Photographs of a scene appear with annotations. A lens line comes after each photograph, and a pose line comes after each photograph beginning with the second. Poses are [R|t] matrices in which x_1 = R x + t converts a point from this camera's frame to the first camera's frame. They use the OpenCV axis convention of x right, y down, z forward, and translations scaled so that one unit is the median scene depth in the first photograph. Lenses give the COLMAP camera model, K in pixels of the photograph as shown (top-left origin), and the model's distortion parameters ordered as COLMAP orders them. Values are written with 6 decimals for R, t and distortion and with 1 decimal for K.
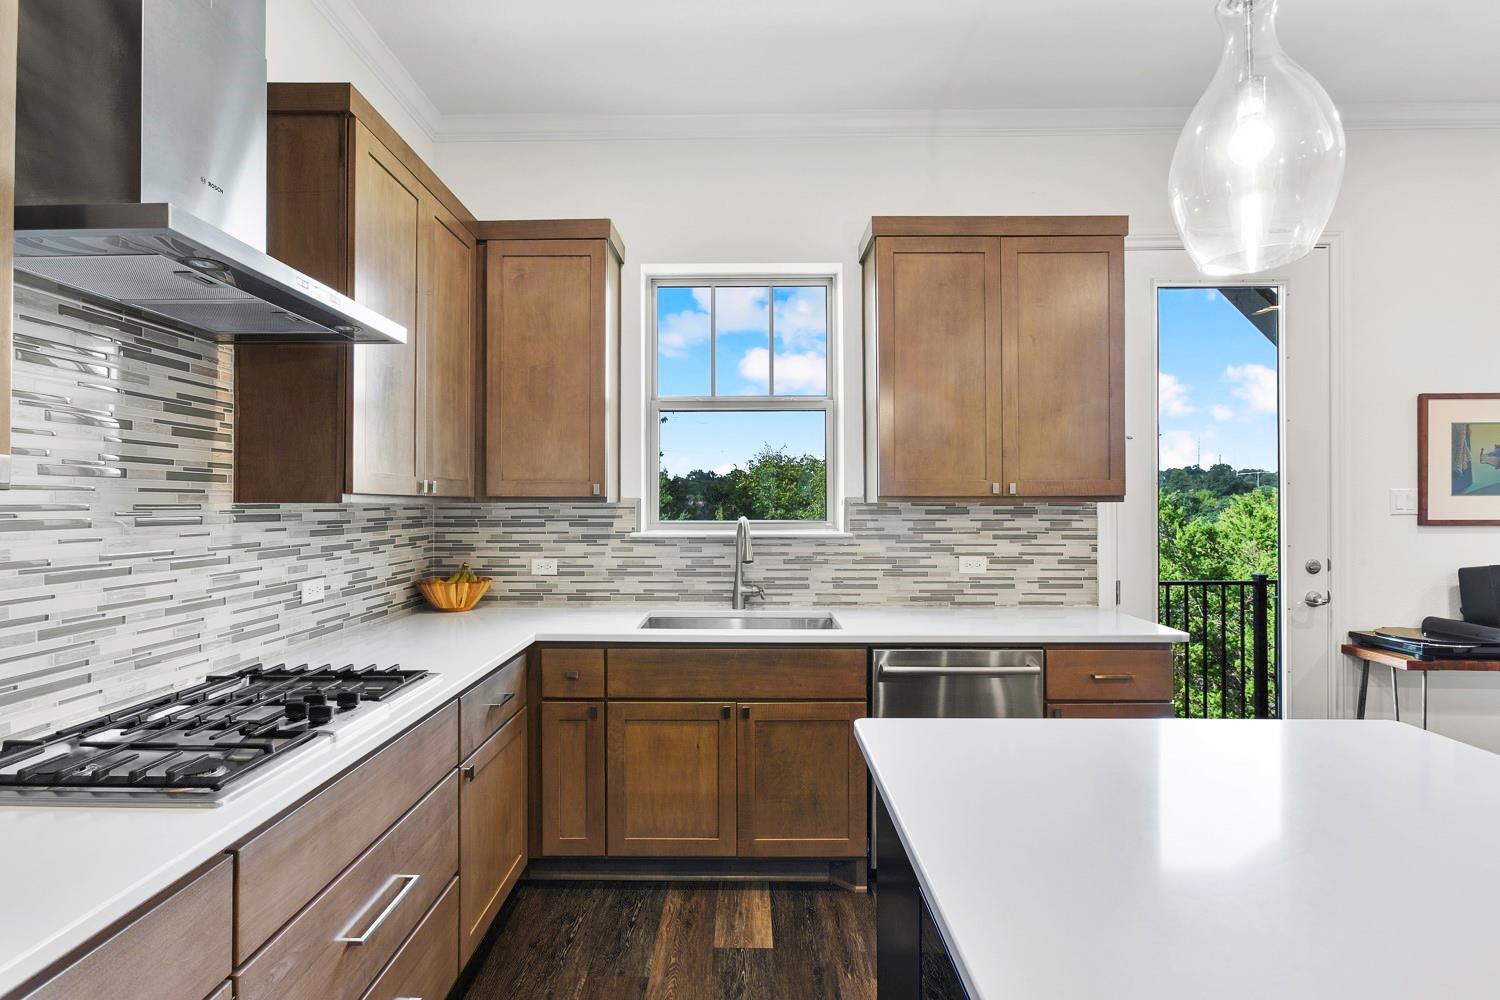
lens RADIAL K [[703.6, 0, 750.0], [0, 703.6, 500.0], [0, 0, 1]] dist [-0.015077, 0.000358]
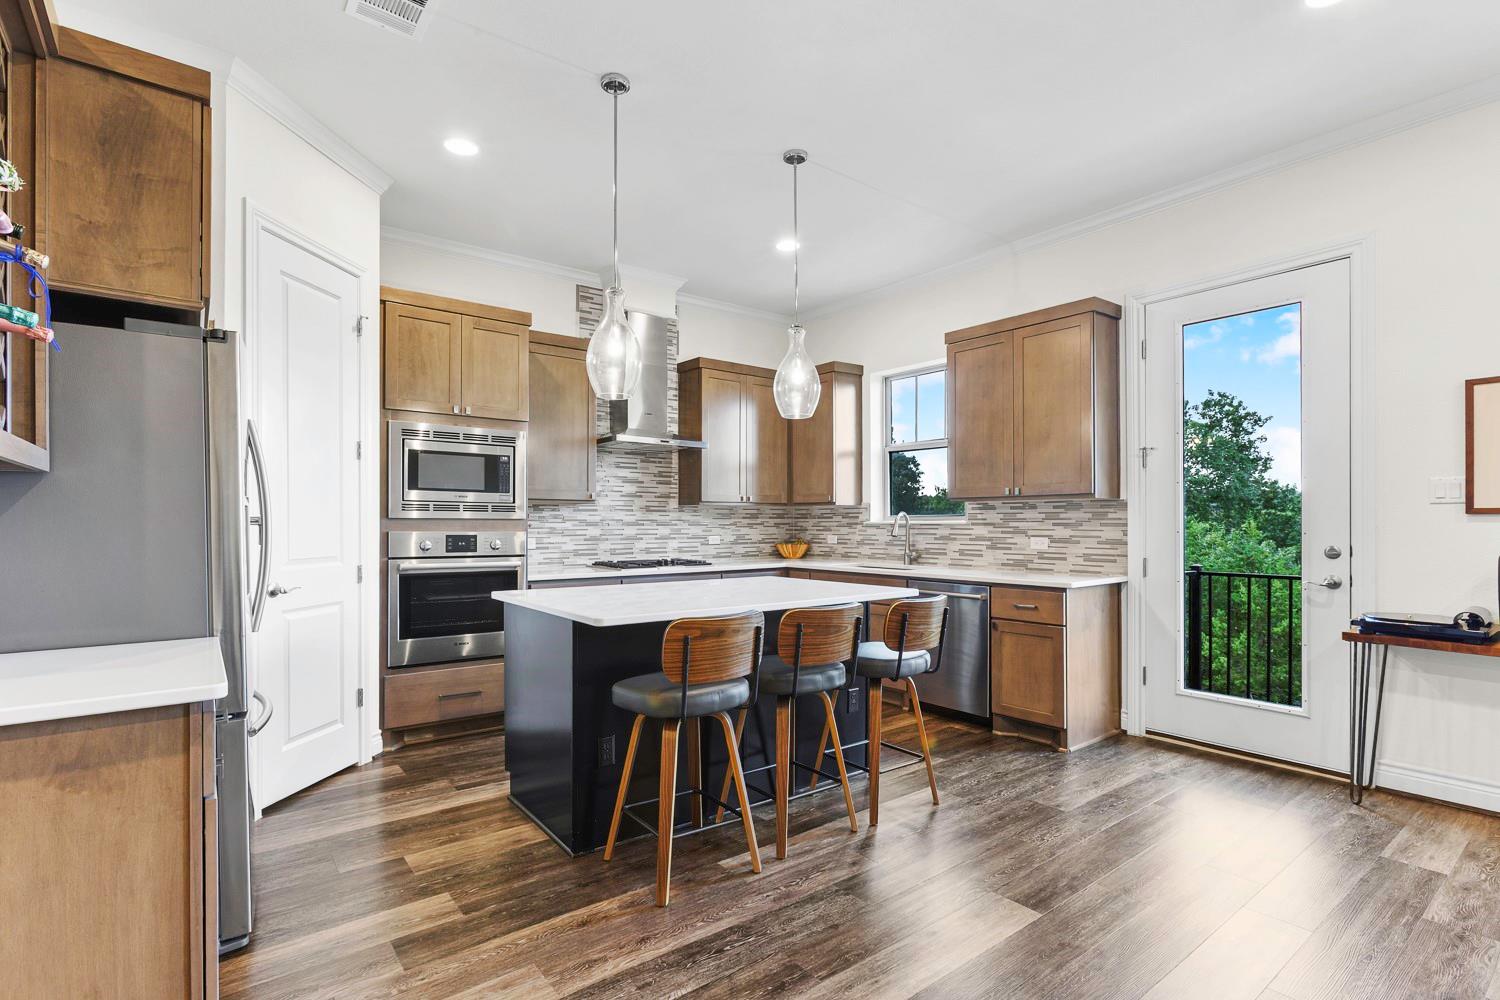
lens RADIAL K [[734.2, 0, 748.8], [0, 734.2, 527.0], [0, 0, 1]] dist [0.002317, 0.000416]
pose [[0.631419, 0.005130, -0.775425, 1.127970], [0.005491, 0.999923, 0.011087, 0.037820], [0.775422, -0.011258, 0.631343, -0.445672]]
